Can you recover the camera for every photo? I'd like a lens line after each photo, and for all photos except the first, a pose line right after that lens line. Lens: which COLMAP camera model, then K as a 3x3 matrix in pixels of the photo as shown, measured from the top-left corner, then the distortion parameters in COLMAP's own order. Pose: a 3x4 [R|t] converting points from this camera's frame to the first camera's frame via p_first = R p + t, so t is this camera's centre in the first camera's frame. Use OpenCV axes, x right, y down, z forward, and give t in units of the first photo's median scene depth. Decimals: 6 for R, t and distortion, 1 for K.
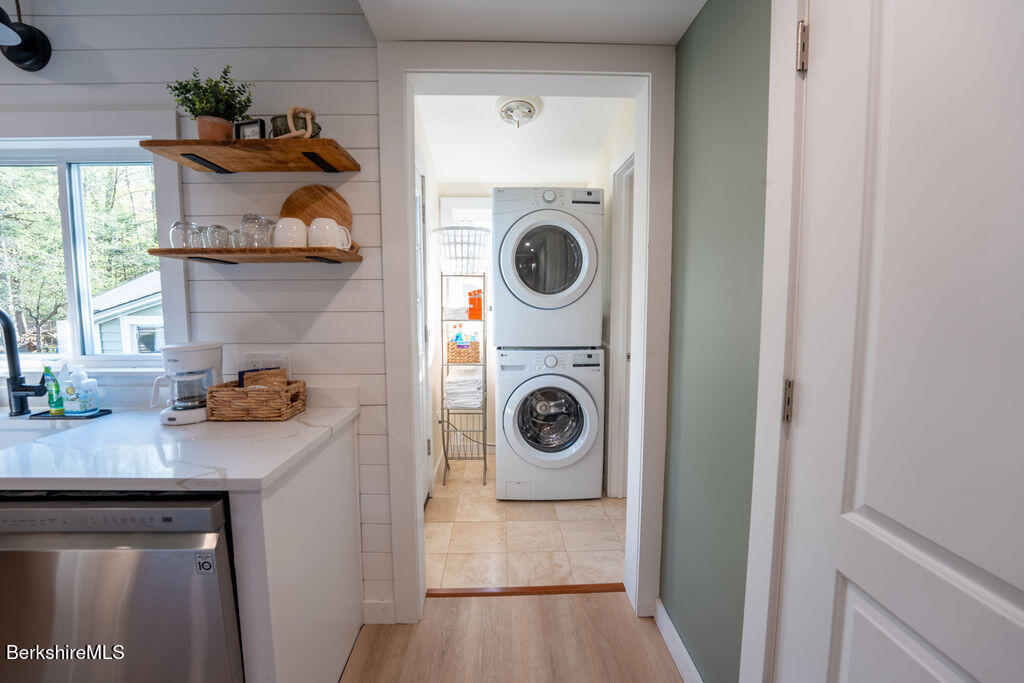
lens RADIAL K [[415.6, 0, 512.0], [0, 415.6, 341.5], [0, 0, 1]] dist [-0.031871, -0.000098]
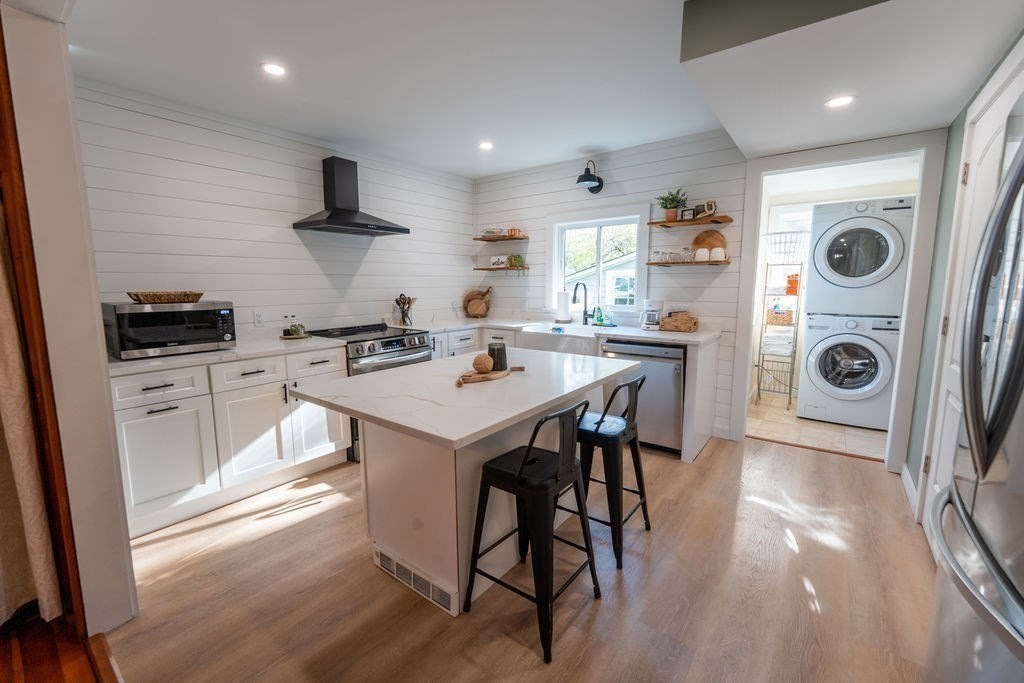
lens RADIAL K [[416.0, 0, 514.5], [0, 416.0, 338.8], [0, 0, 1]] dist [0.000335, -0.000227]
pose [[0.776798, 0.081925, -0.624398, 0.093621], [-0.056374, 0.996568, 0.060622, 0.077946], [0.627221, -0.011892, 0.778751, -0.860432]]
